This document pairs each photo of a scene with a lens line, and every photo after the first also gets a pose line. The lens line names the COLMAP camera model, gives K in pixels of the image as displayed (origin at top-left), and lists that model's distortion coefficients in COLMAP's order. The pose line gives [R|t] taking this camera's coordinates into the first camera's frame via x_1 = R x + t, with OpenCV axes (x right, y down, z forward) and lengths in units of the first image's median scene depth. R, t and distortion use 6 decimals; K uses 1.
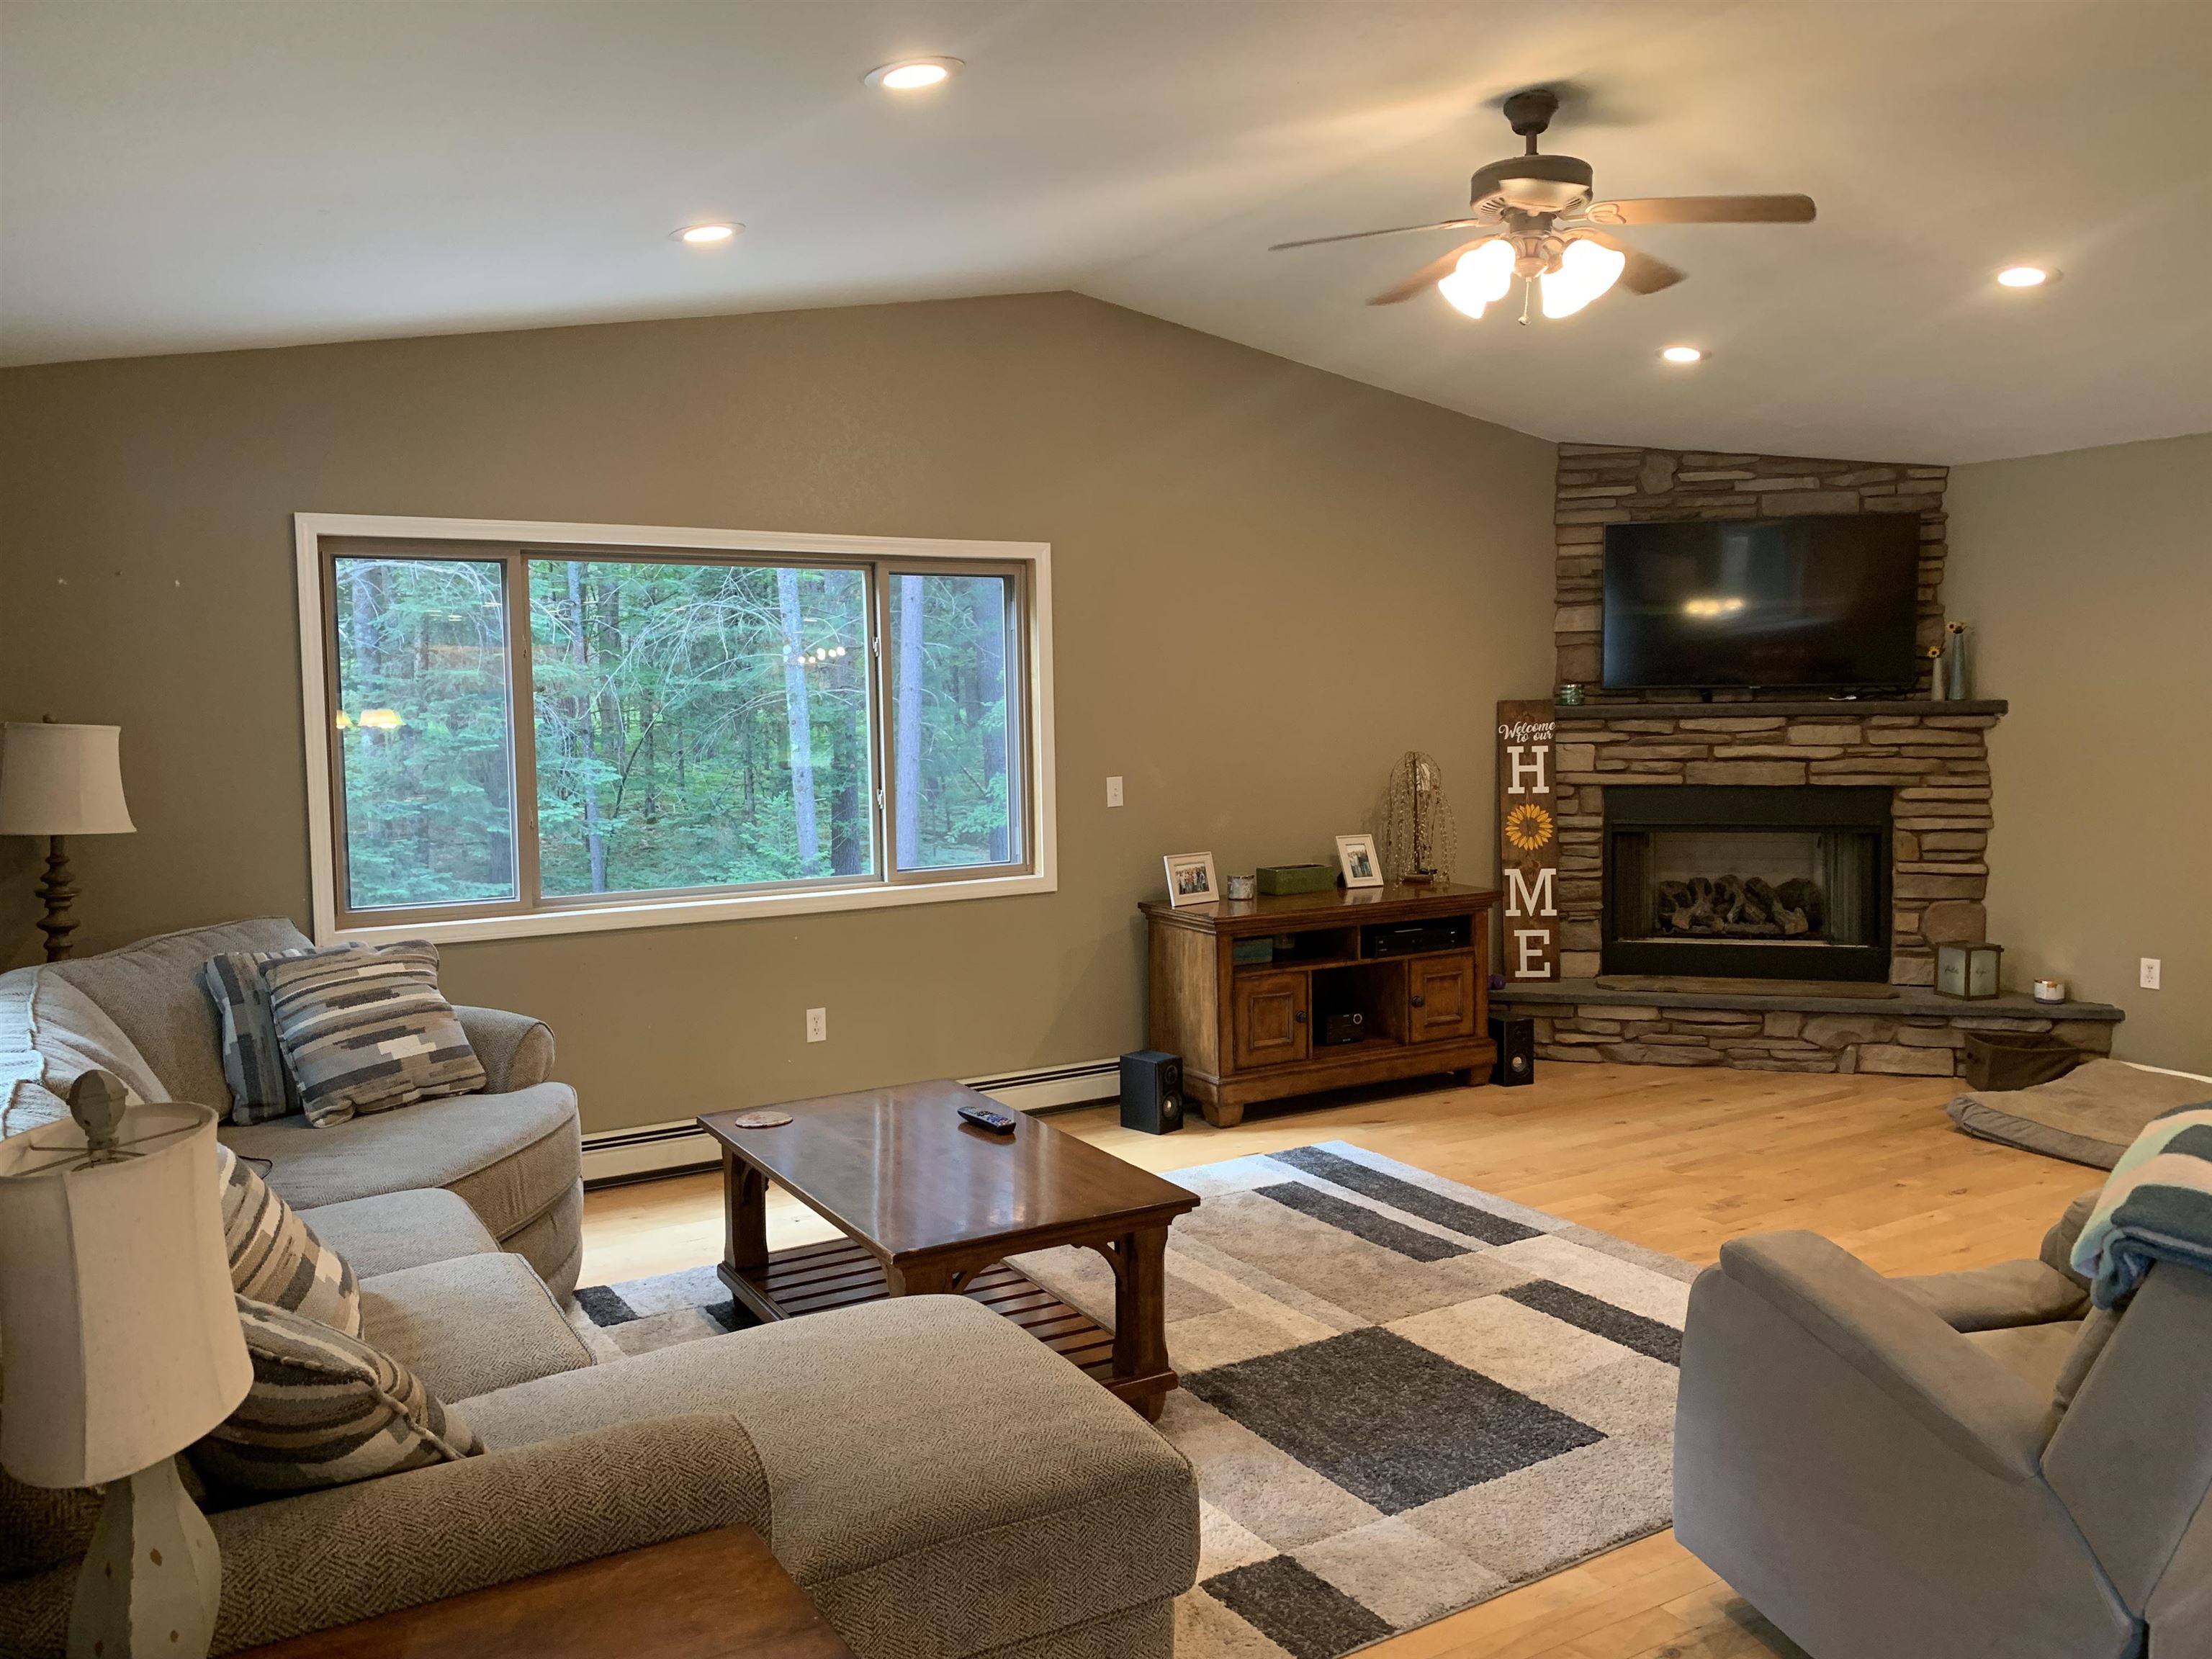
lens RADIAL K [[1707.2, 0, 1096.7], [0, 1707.2, 815.9], [0, 0, 1]] dist [0.023033, -0.023736]
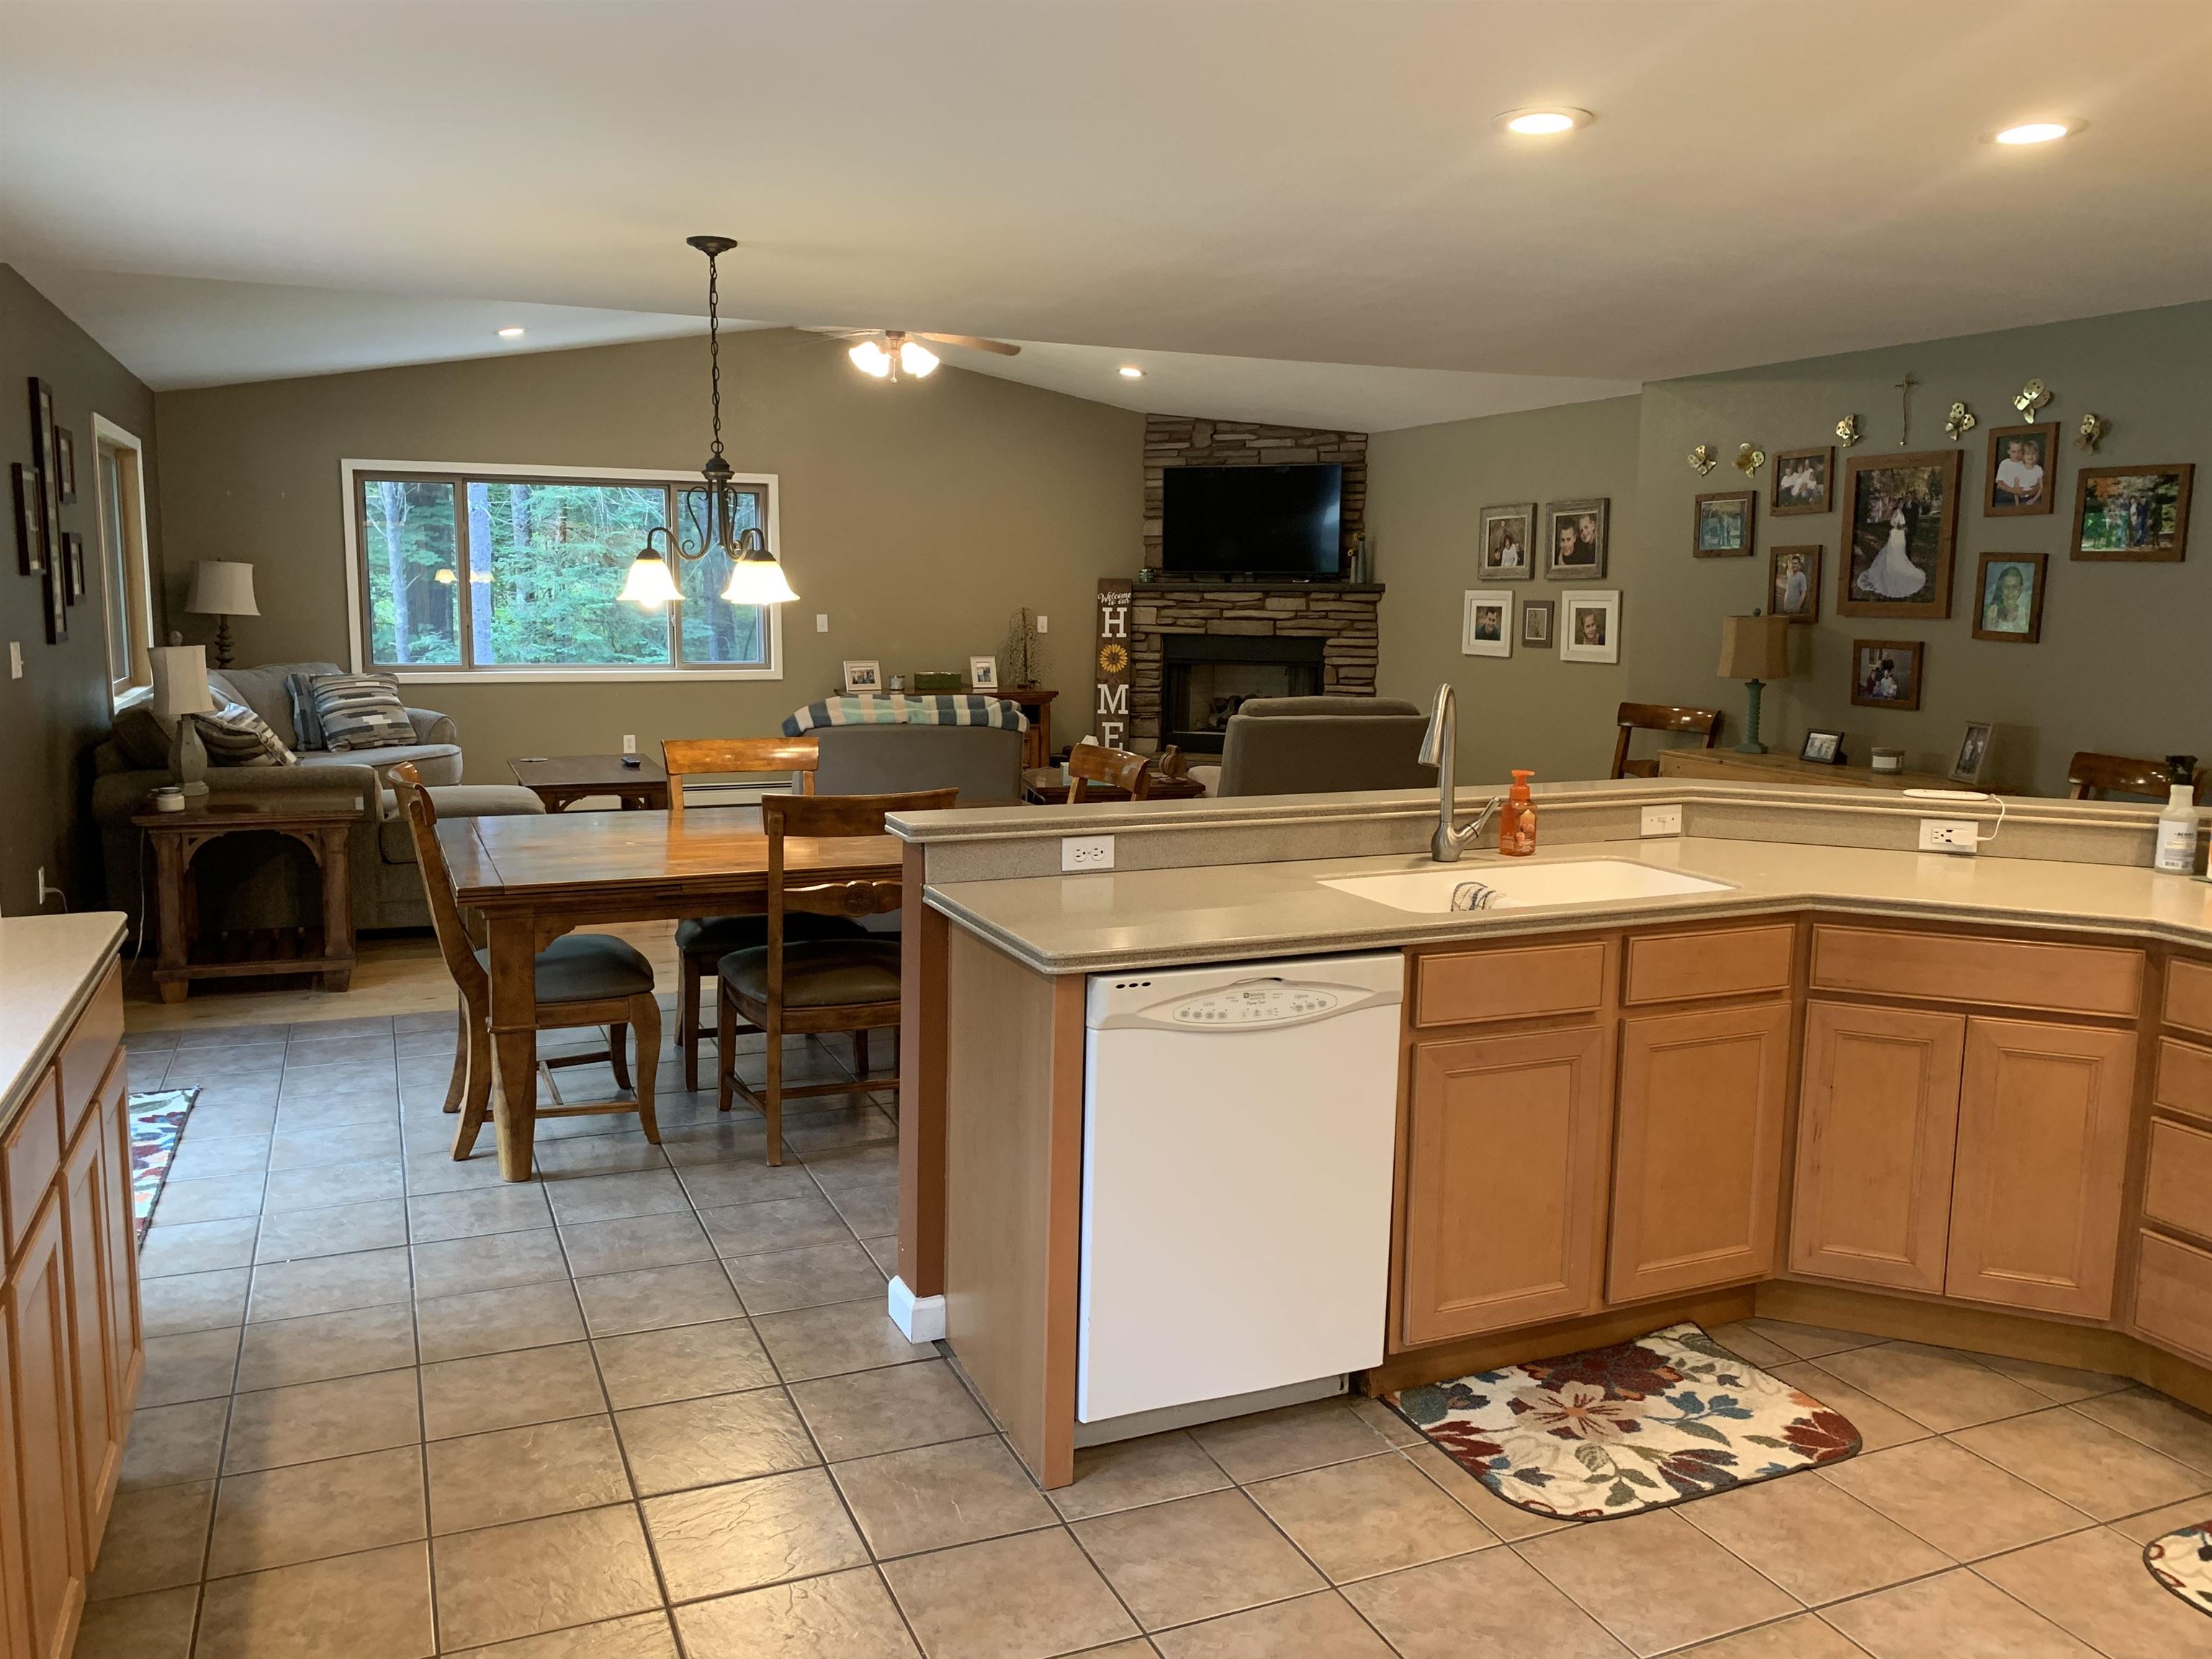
lens RADIAL K [[1707.2, 0, 1111.5], [0, 1707.2, 833.8], [0, 0, 1]] dist [0.023033, -0.023736]
pose [[0.991613, 0.042213, -0.122151, 0.465708], [-0.033633, 0.996876, 0.071465, 0.057519], [0.124786, -0.066757, 0.989935, -0.605000]]
